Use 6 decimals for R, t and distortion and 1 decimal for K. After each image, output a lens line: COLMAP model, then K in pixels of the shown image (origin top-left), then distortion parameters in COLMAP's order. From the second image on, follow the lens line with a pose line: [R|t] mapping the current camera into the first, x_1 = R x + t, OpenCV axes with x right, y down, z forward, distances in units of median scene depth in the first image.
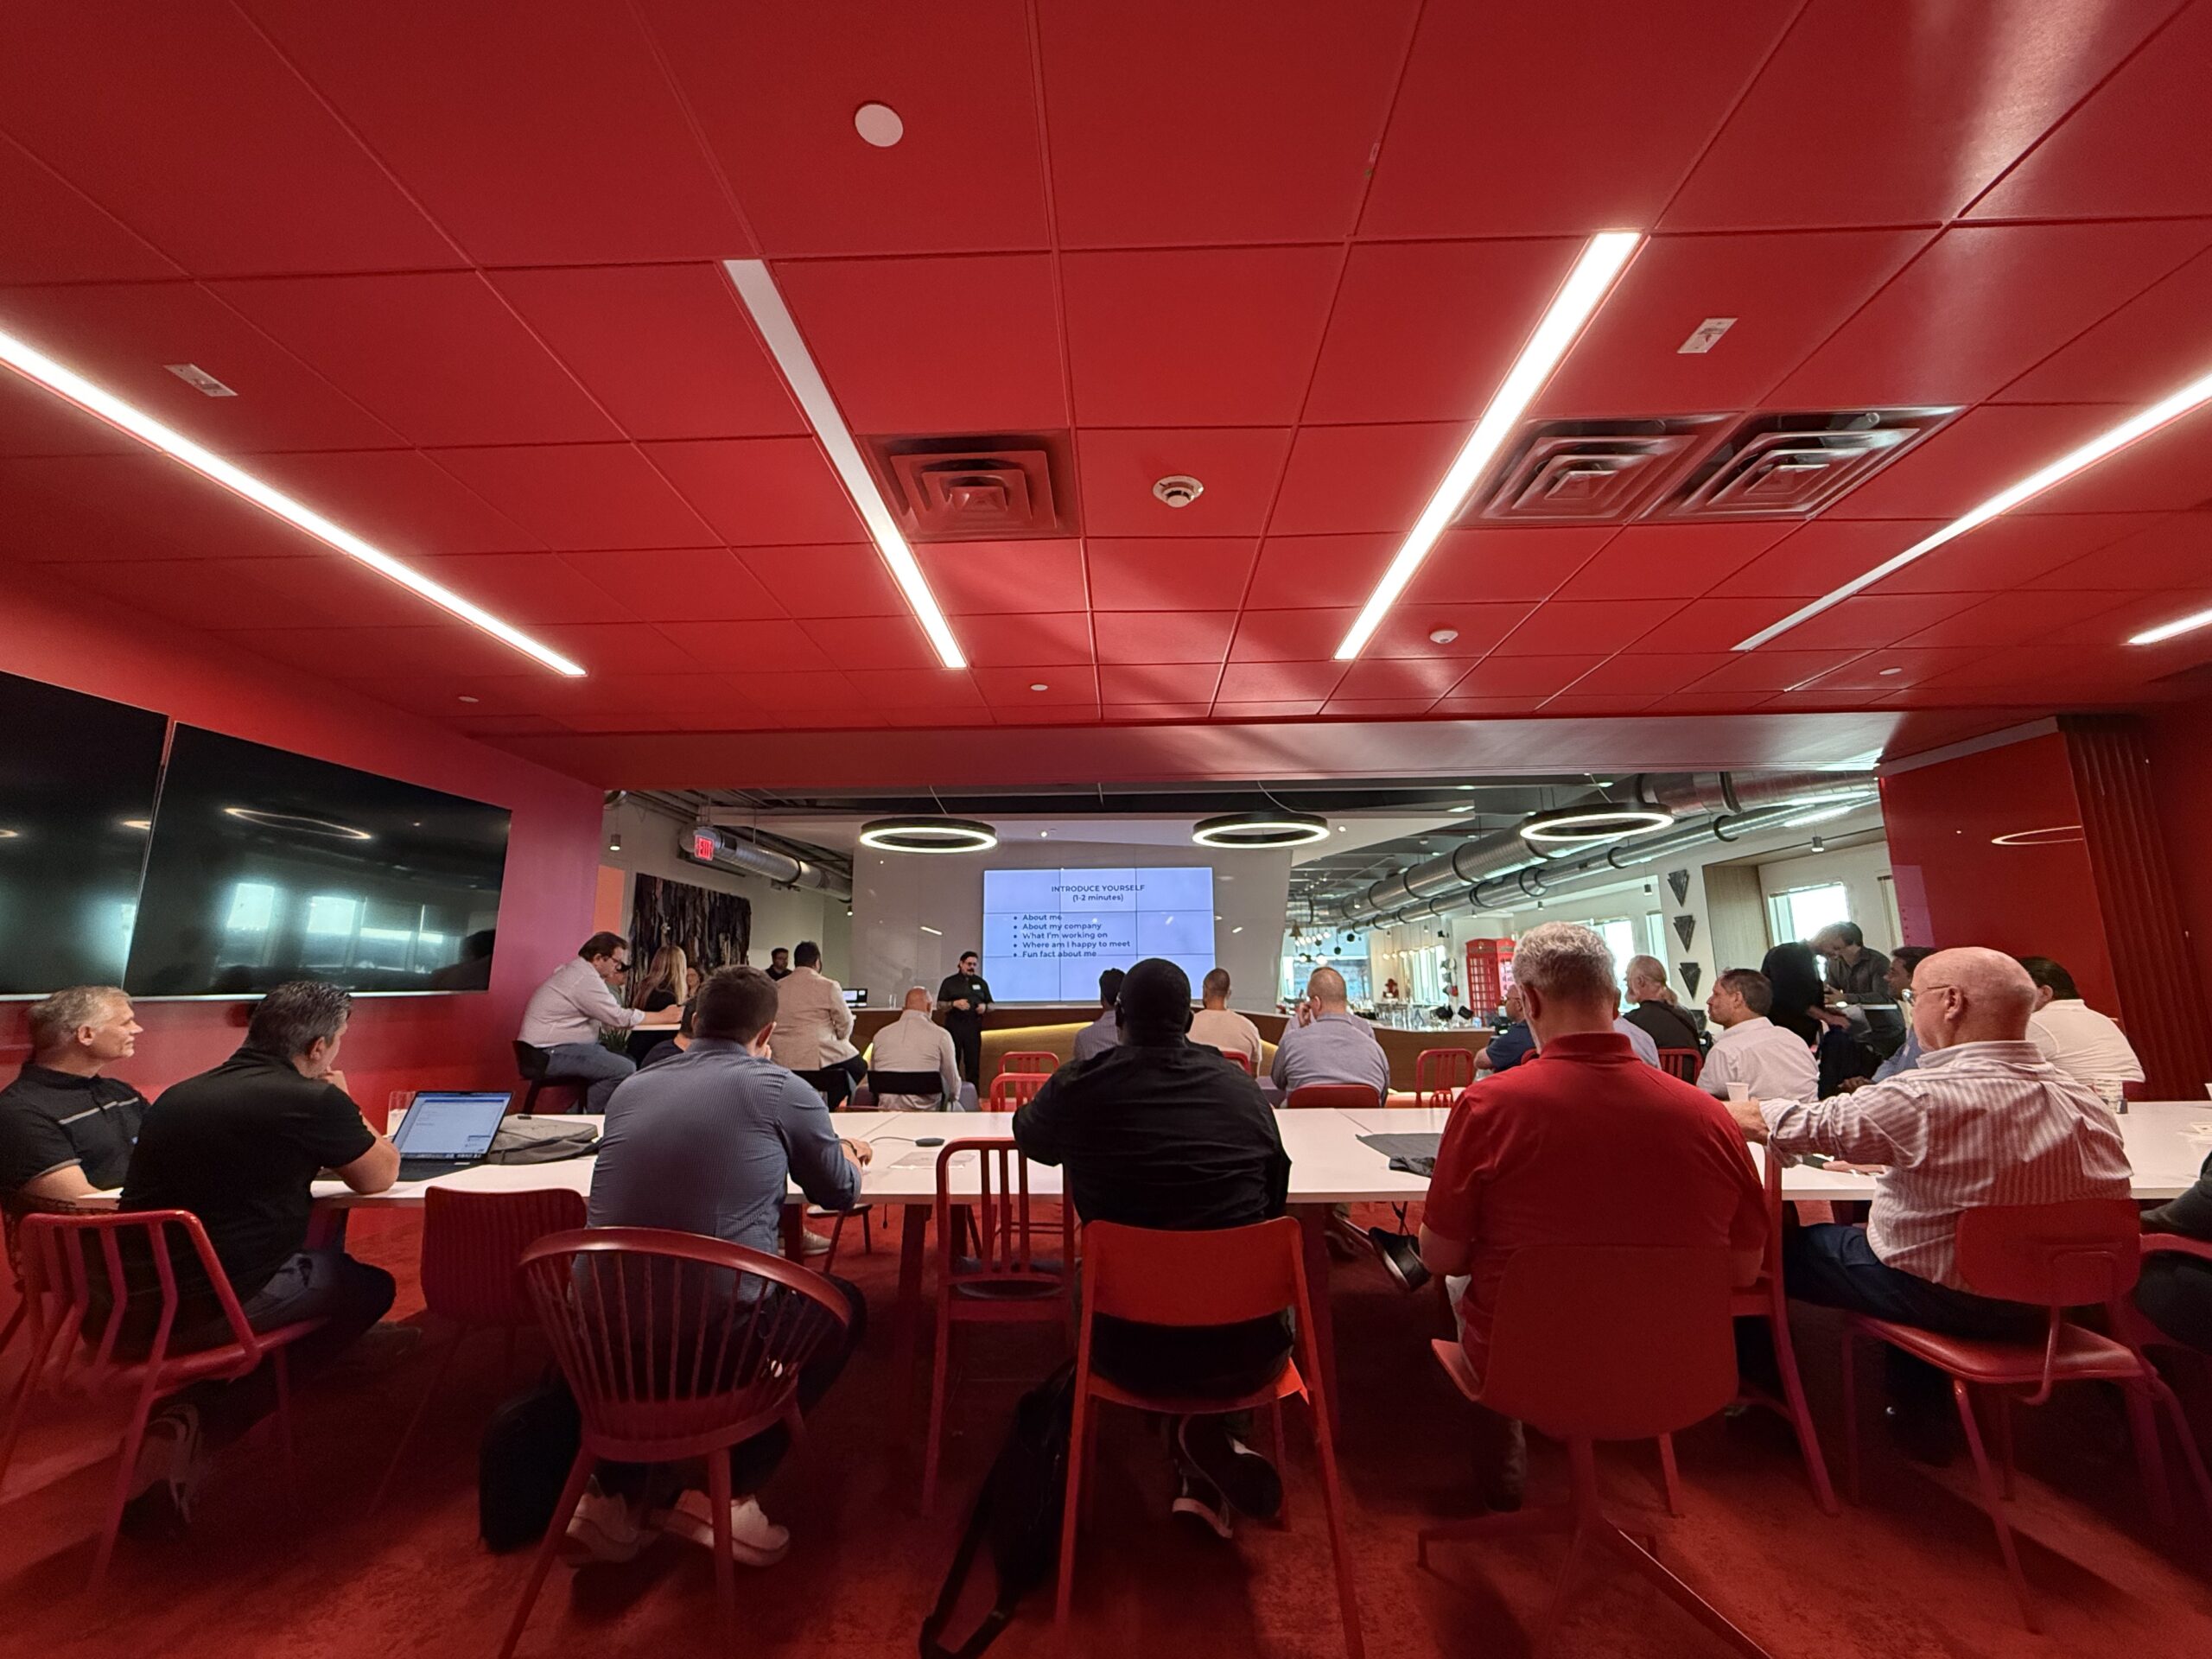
lens RADIAL K [[888.0, 0, 1106.0], [0, 888.0, 829.5], [0, 0, 1]] dist [0.000313, 0.000001]
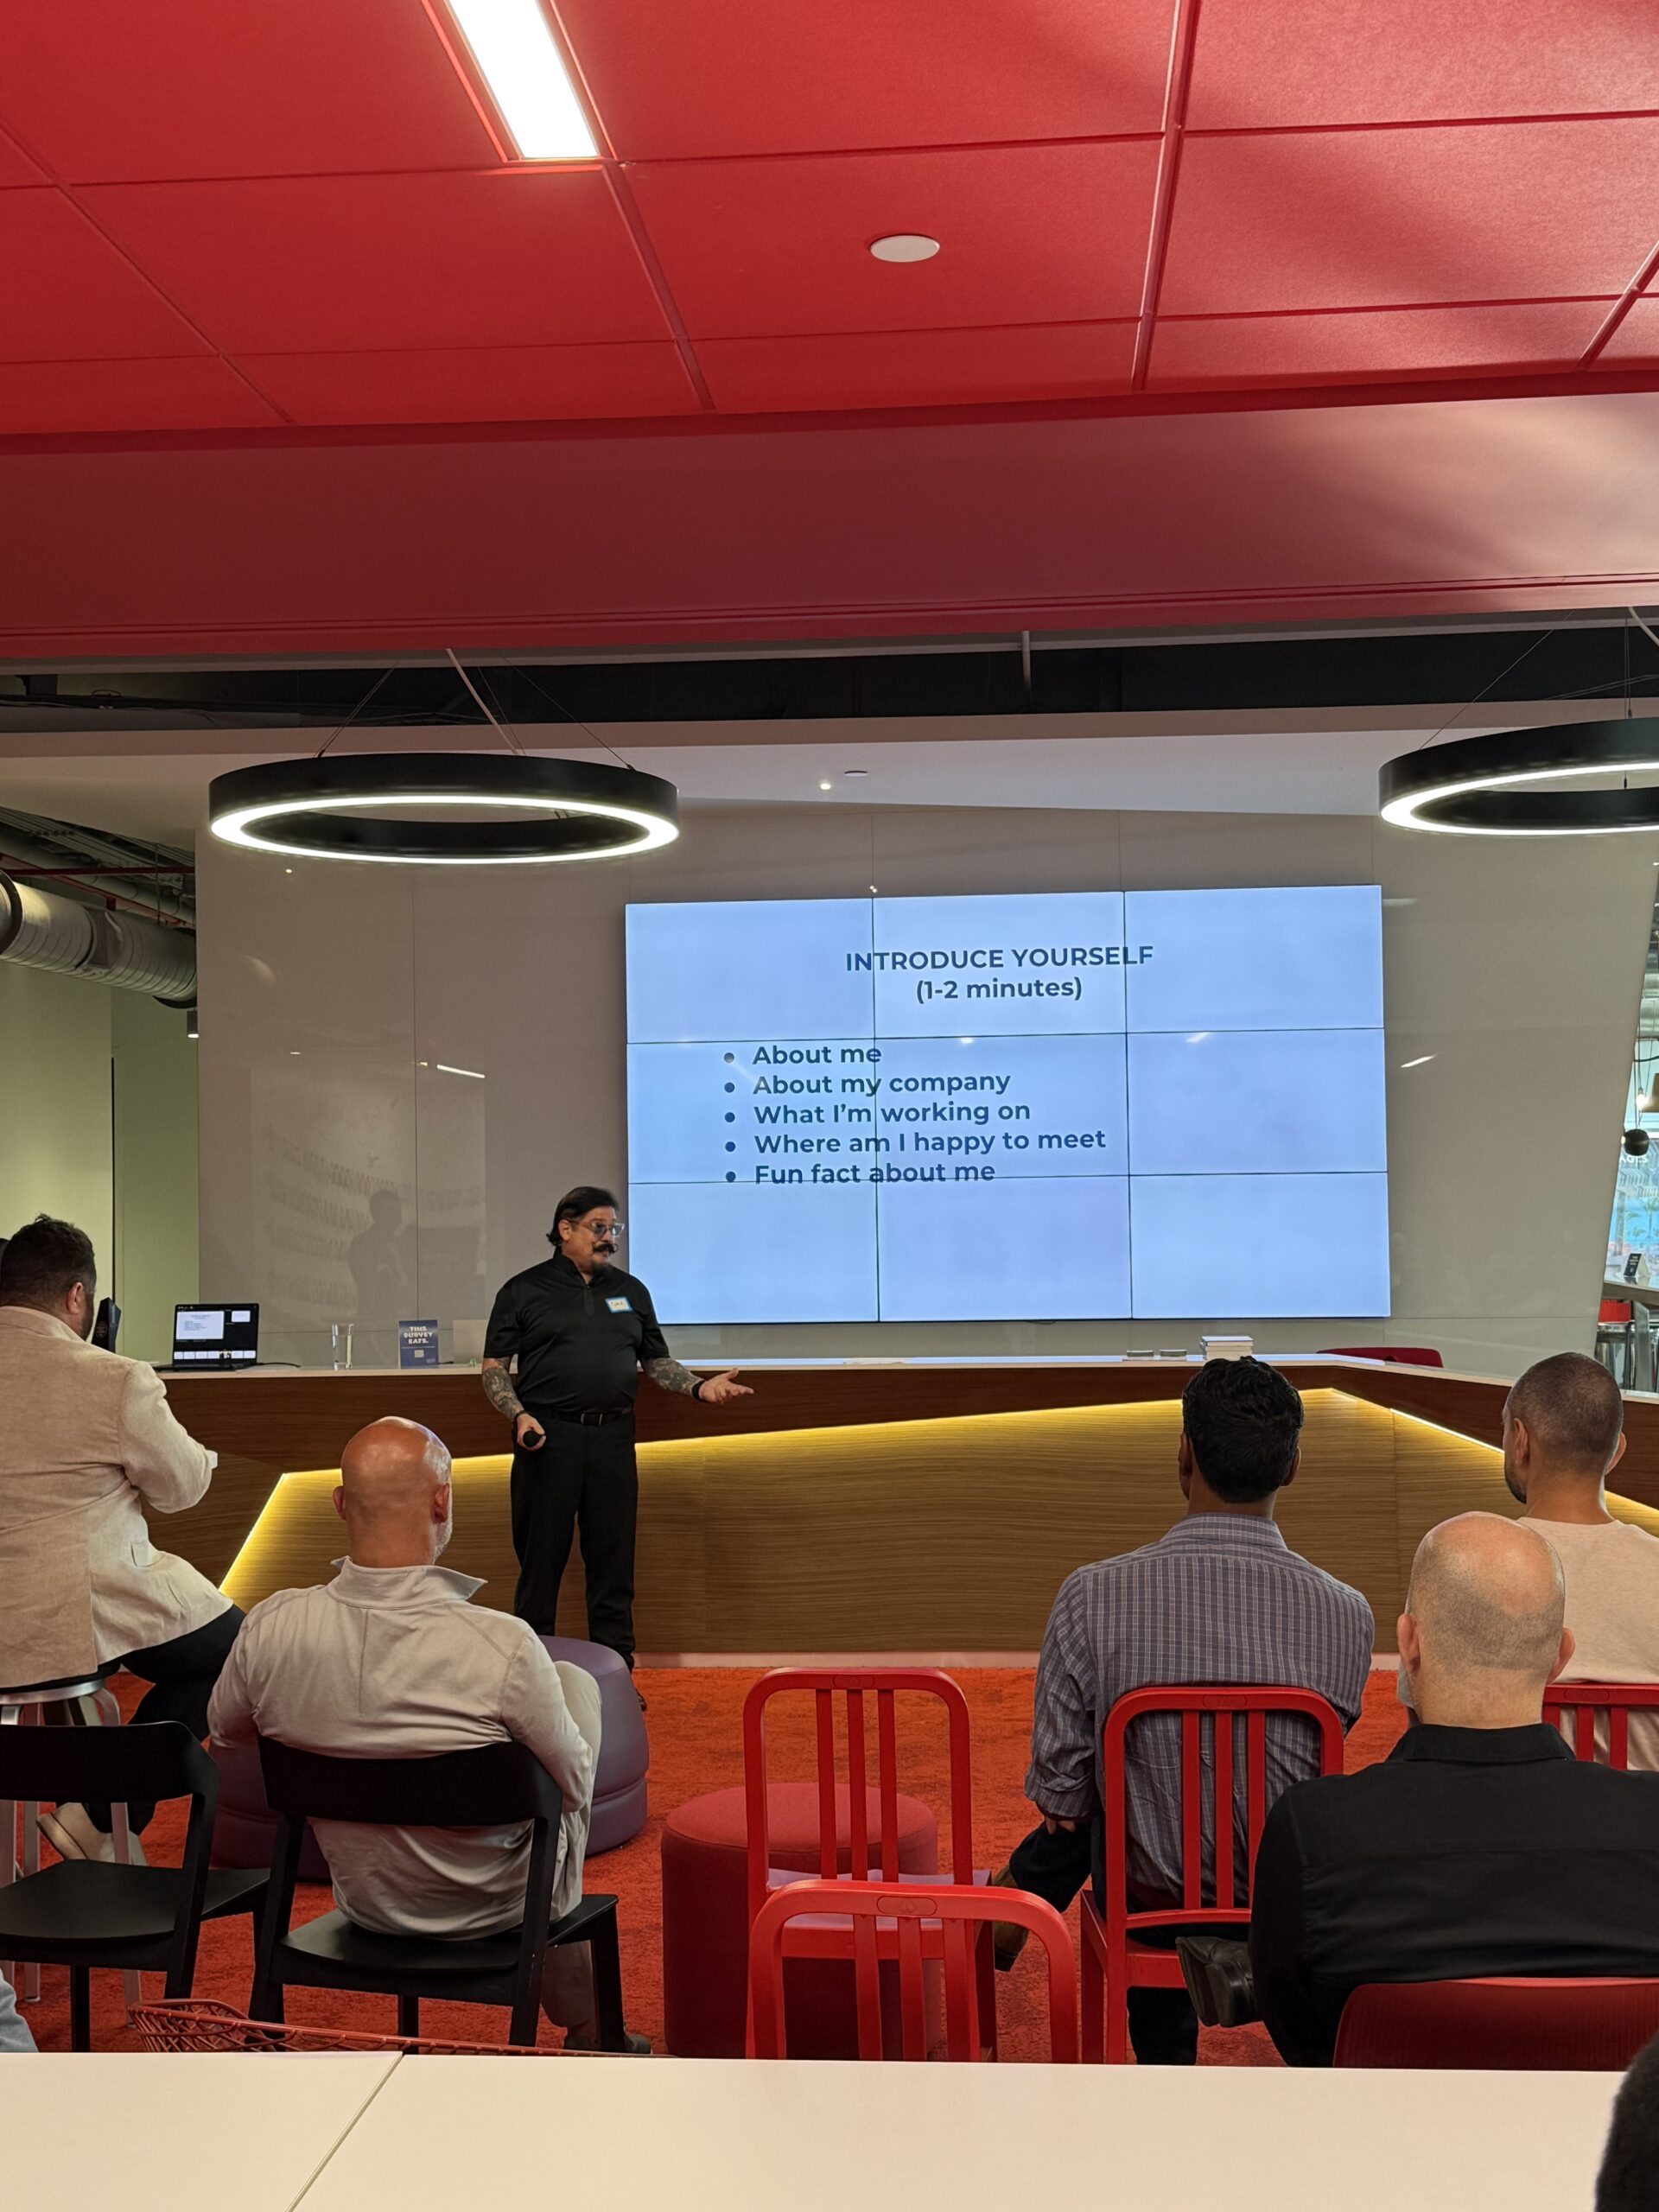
lens RADIAL K [[2670.2, 0, 829.5], [0, 2670.2, 1106.0], [0, 0, 1]] dist [0.119126, -0.006574]
pose [[0.998688, -0.004692, -0.050984, -0.023133], [0.011759, 0.990193, 0.139208, -0.013208], [0.049830, -0.139625, 0.988950, 0.098807]]
